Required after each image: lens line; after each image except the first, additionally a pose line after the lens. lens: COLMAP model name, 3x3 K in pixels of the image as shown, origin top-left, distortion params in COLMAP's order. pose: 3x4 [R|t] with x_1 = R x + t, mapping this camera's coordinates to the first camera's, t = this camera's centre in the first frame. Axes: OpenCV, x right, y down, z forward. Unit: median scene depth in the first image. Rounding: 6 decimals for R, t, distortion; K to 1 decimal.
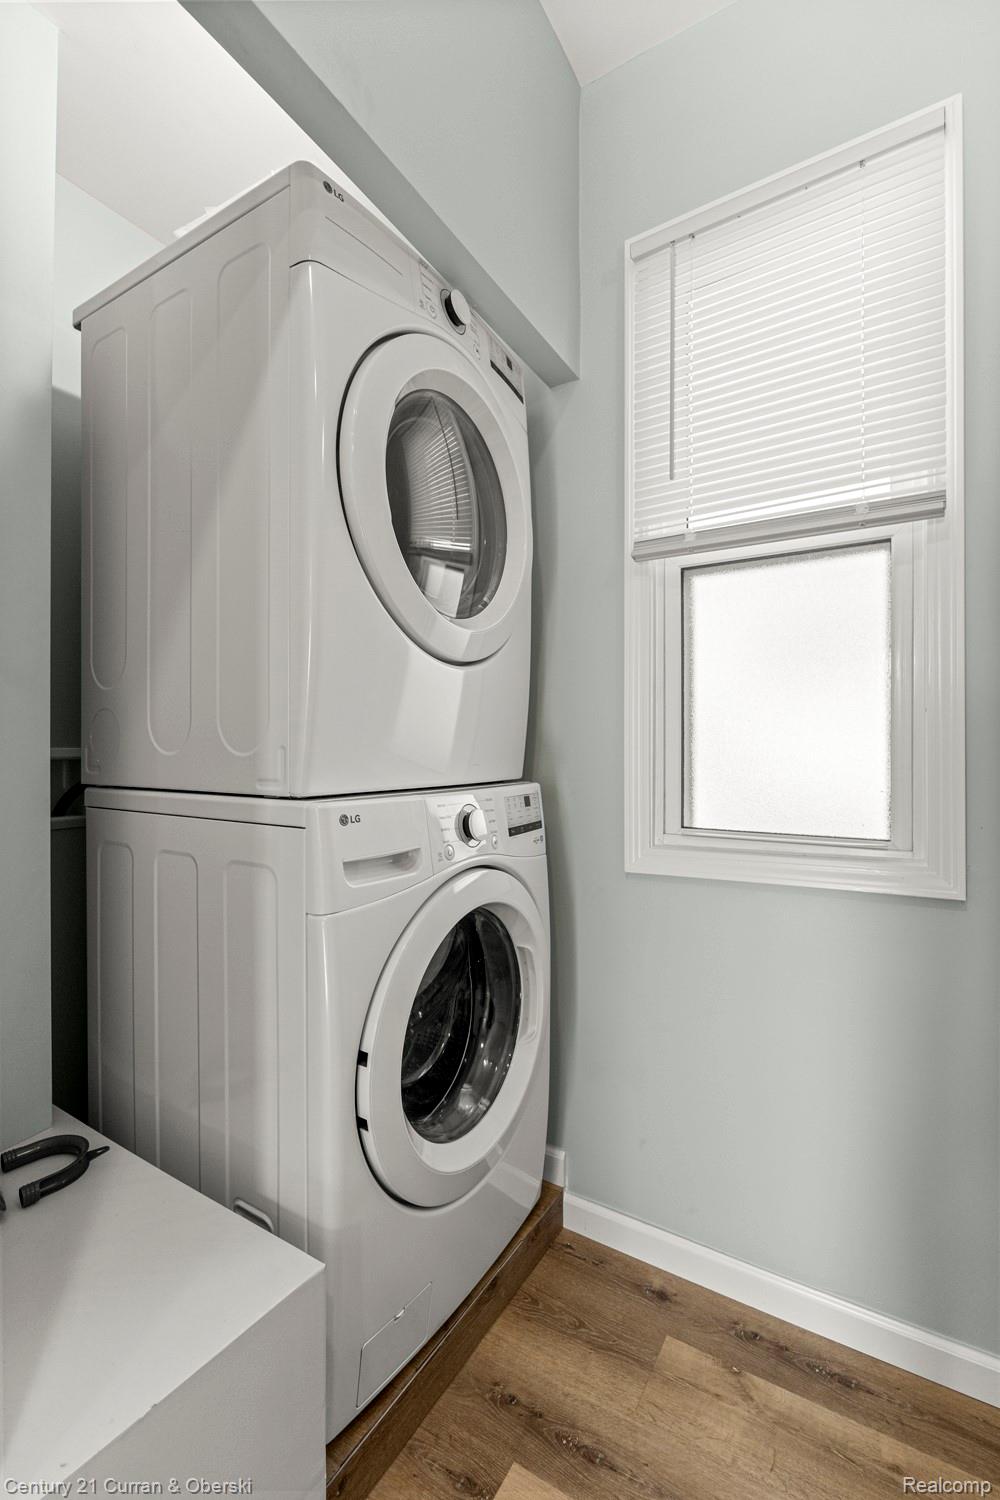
lens RADIAL K [[696.6, 0, 455.4], [0, 696.6, 781.4], [0, 0, 1]] dist [0.000421, 0.000050]
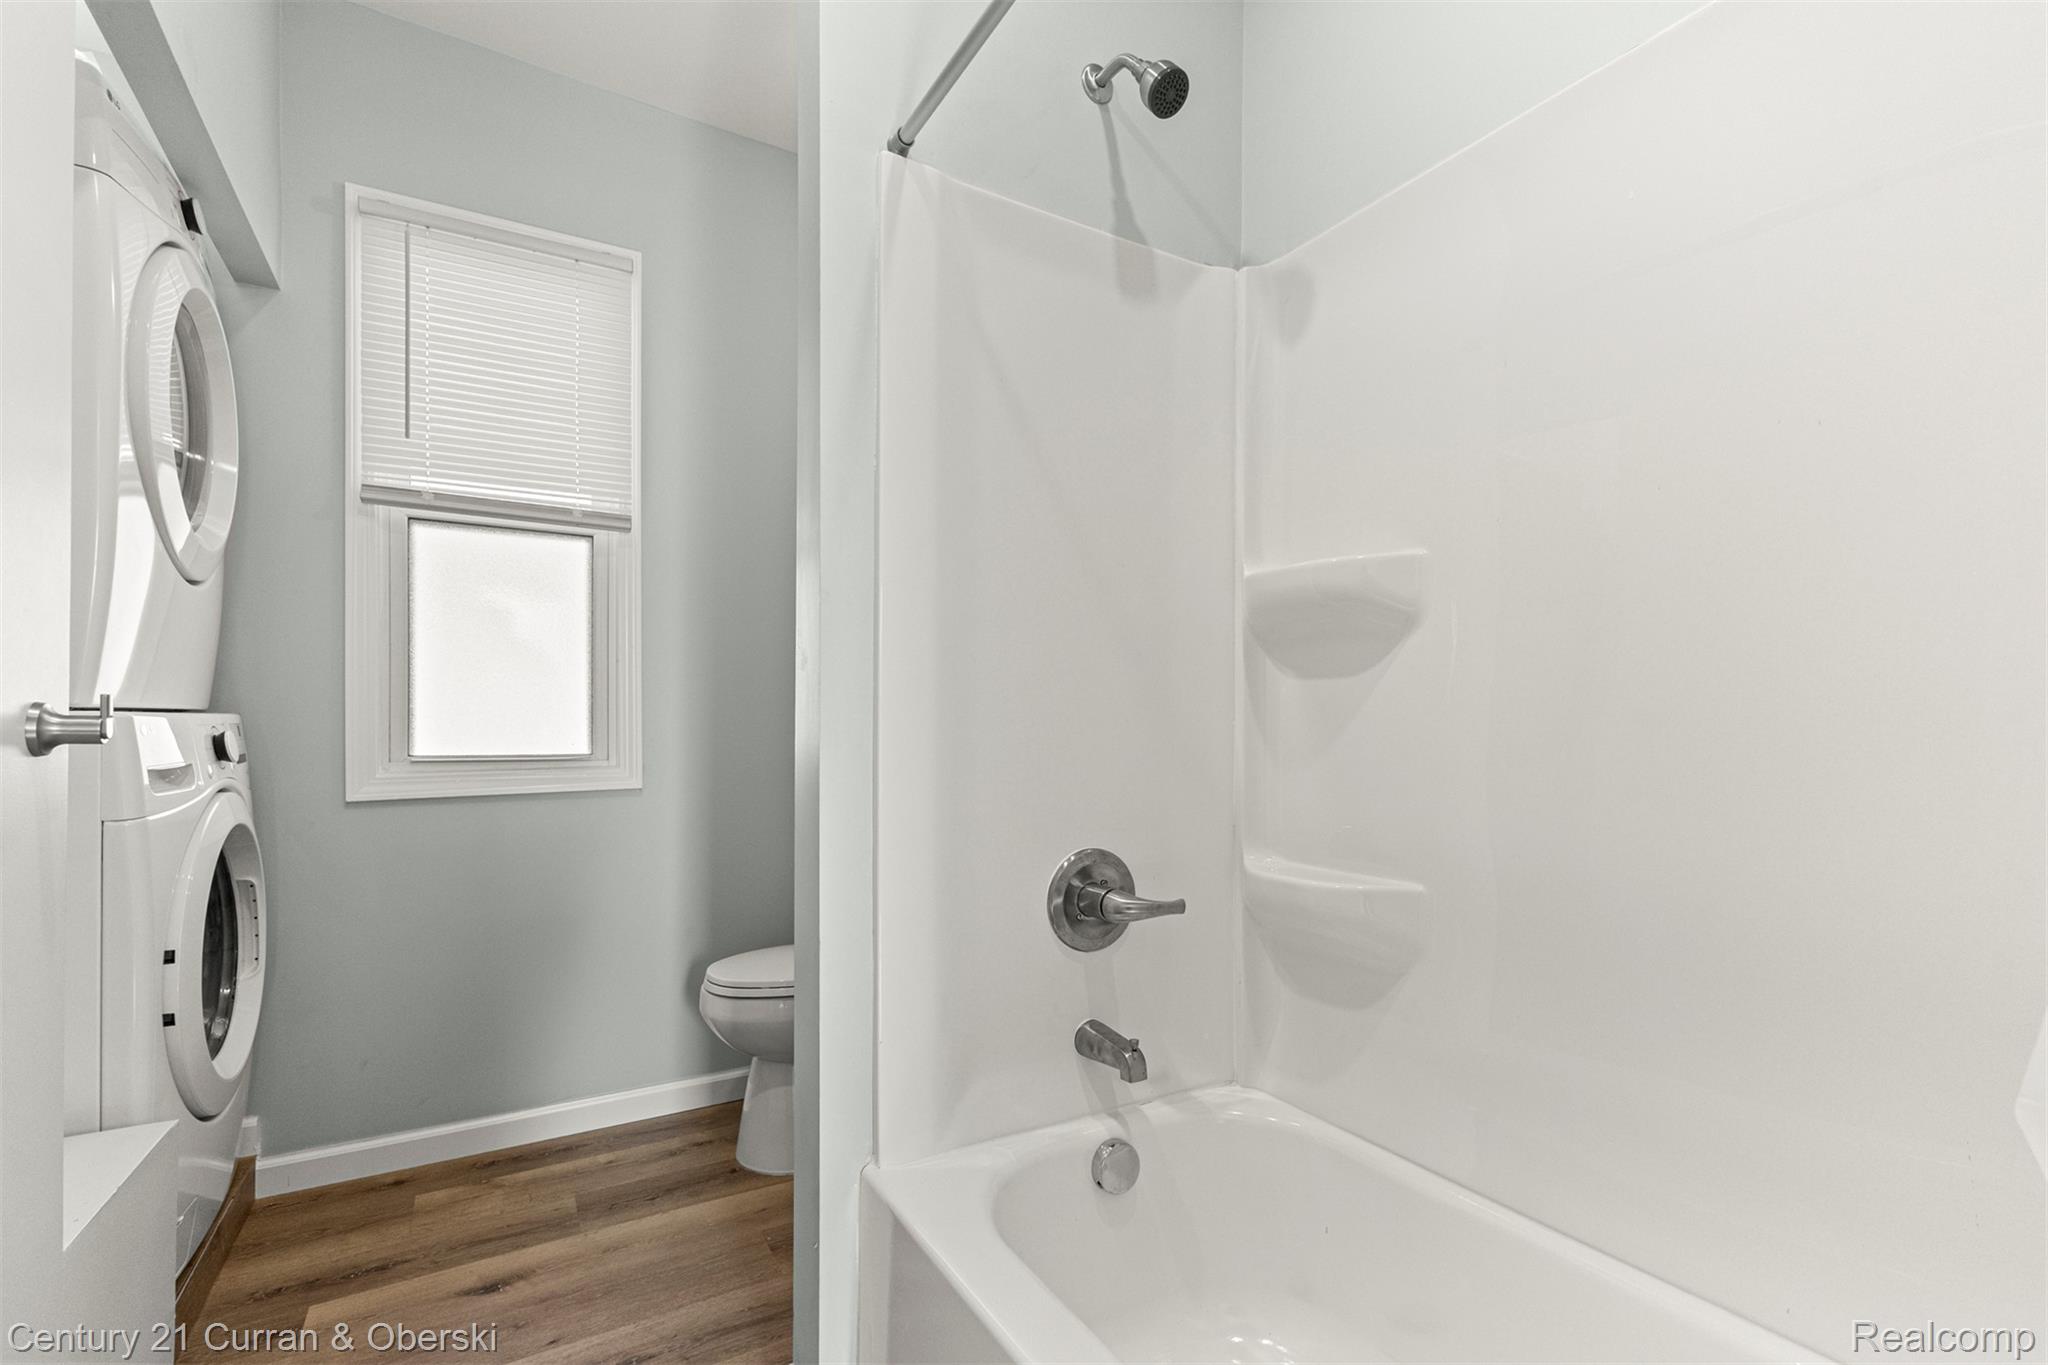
lens RADIAL K [[876.9, 0, 1024.0], [0, 876.9, 682.5], [0, 0, 1]] dist [0.003342, 0.000182]
pose [[0.451693, 0.043570, 0.891109, -0.495045], [0.024653, 0.997816, -0.061284, 0.065243], [-0.891833, 0.049650, 0.449633, -0.500399]]
